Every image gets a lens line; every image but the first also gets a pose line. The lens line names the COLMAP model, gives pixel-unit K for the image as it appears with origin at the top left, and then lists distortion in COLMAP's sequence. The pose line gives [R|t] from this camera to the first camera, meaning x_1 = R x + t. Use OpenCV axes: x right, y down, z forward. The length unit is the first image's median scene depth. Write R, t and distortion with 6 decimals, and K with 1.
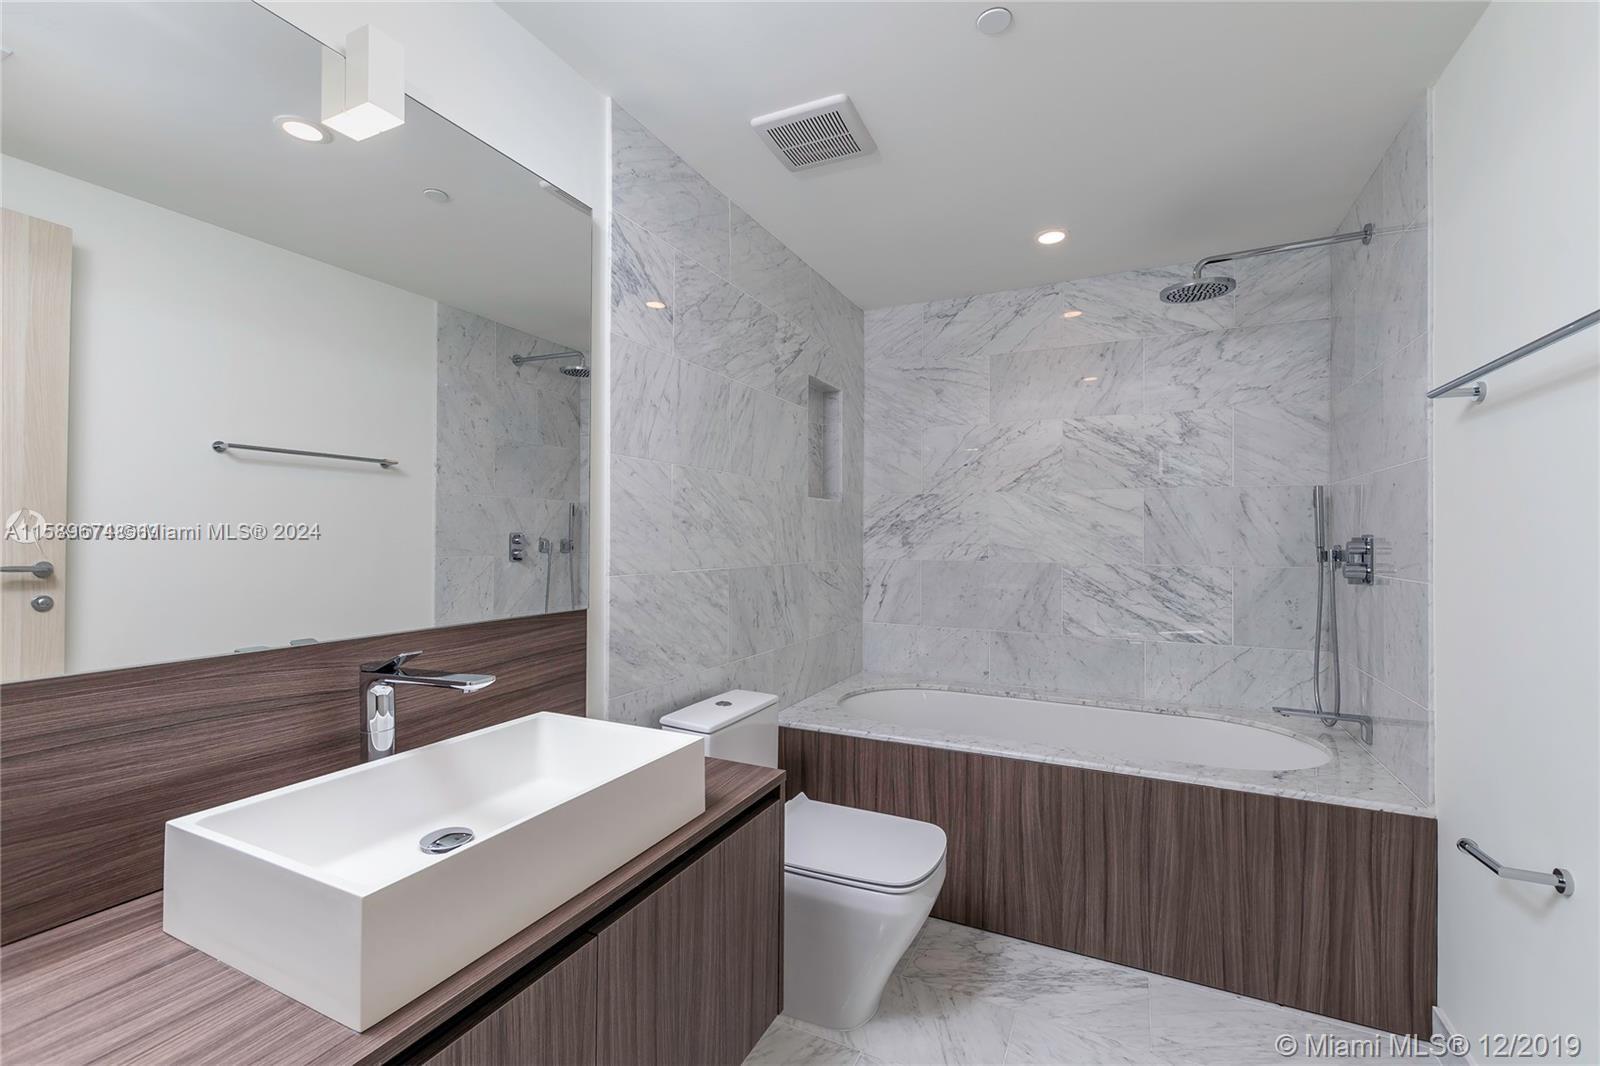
lens RADIAL K [[694.7, 0, 800.0], [0, 694.7, 536.8], [0, 0, 1]] dist [0.010061, -0.004567]
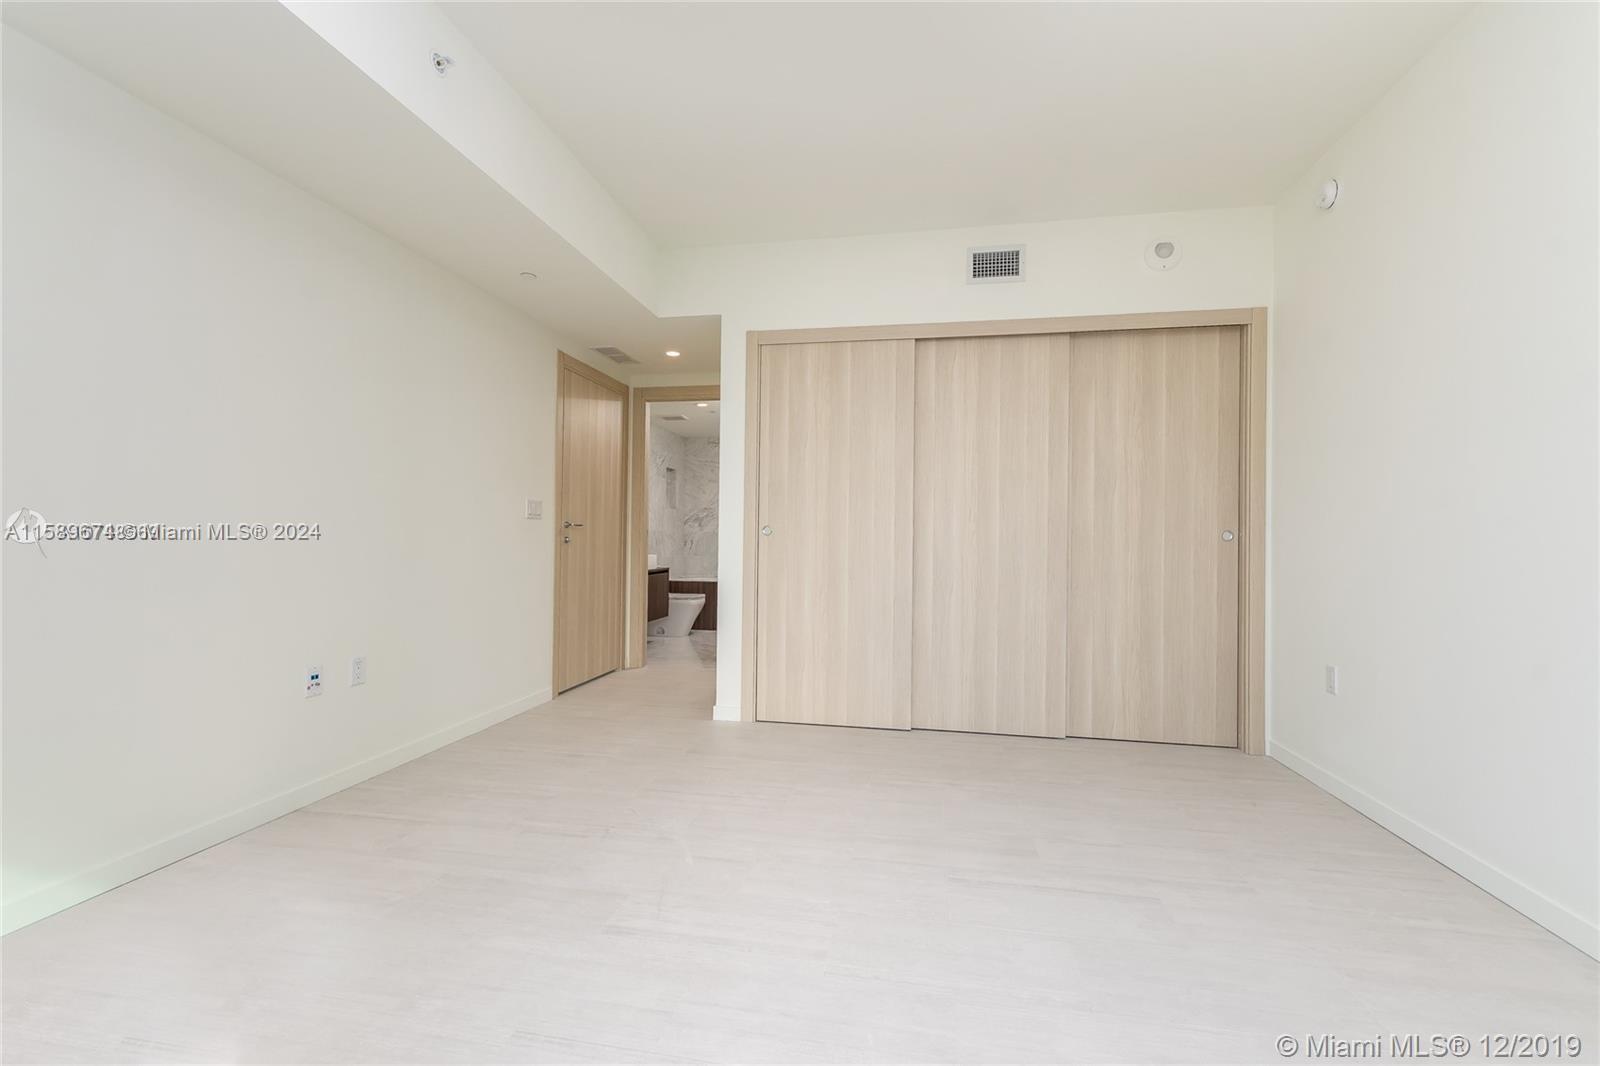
lens RADIAL K [[694.7, 0, 792.7], [0, 694.7, 534.5], [0, 0, 1]] dist [0.010061, -0.004567]
pose [[0.960346, 0.008970, 0.278666, -0.269581], [-0.008790, 0.999960, -0.001897, 0.049096], [-0.278671, -0.000627, 0.960386, -1.791353]]
